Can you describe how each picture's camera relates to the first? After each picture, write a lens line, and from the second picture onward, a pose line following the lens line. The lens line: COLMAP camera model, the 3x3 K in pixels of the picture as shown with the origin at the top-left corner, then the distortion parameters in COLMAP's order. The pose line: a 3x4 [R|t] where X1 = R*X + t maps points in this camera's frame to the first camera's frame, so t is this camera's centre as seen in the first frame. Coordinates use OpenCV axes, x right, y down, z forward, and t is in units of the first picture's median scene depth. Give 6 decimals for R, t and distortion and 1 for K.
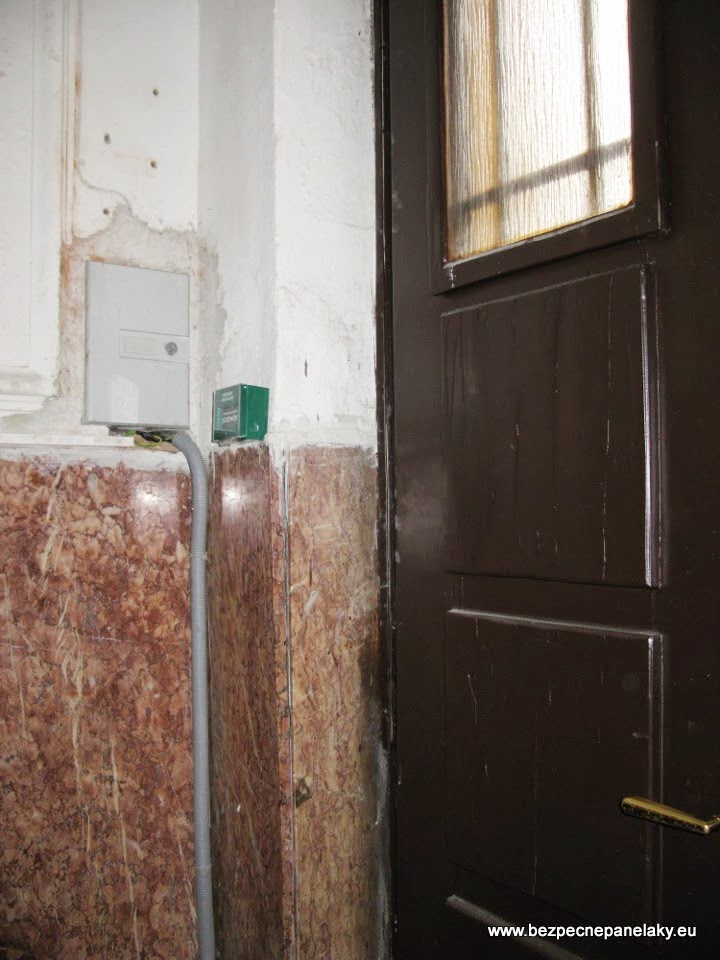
lens RADIAL K [[963.4, 0, 360.0], [0, 963.4, 481.6], [0, 0, 1]] dist [-0.146692, 0.000000]
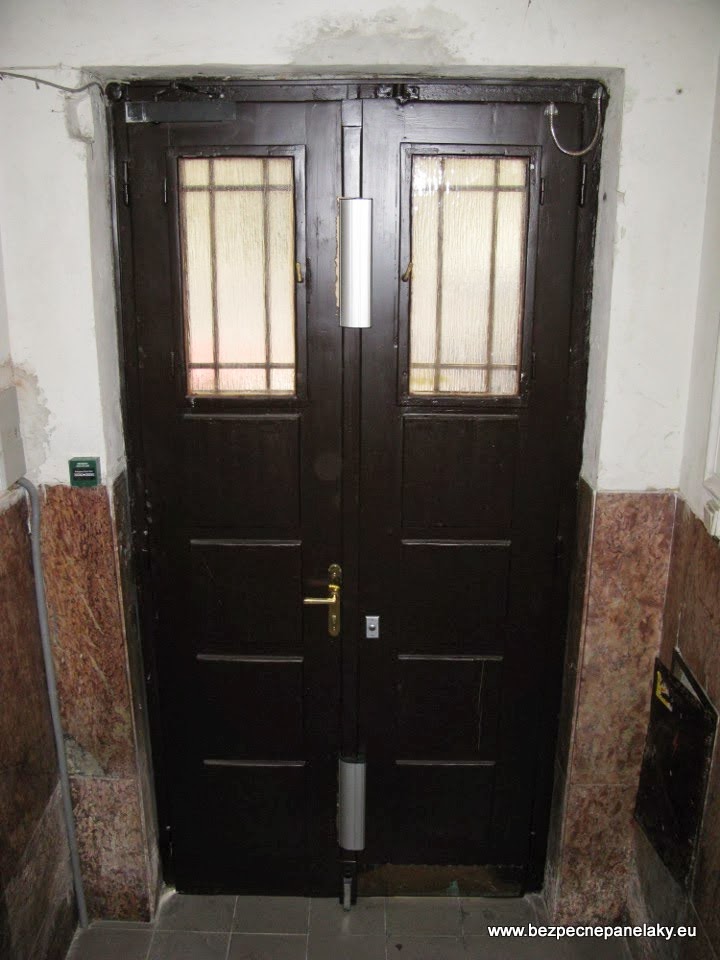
lens RADIAL K [[963.4, 0, 360.3], [0, 963.4, 480.1], [0, 0, 1]] dist [-0.146692, 0.000000]
pose [[0.598755, -0.226356, 0.768281, -1.236252], [-0.023829, 0.953774, 0.299578, -0.623556], [-0.800578, -0.197681, 0.565684, -0.527596]]
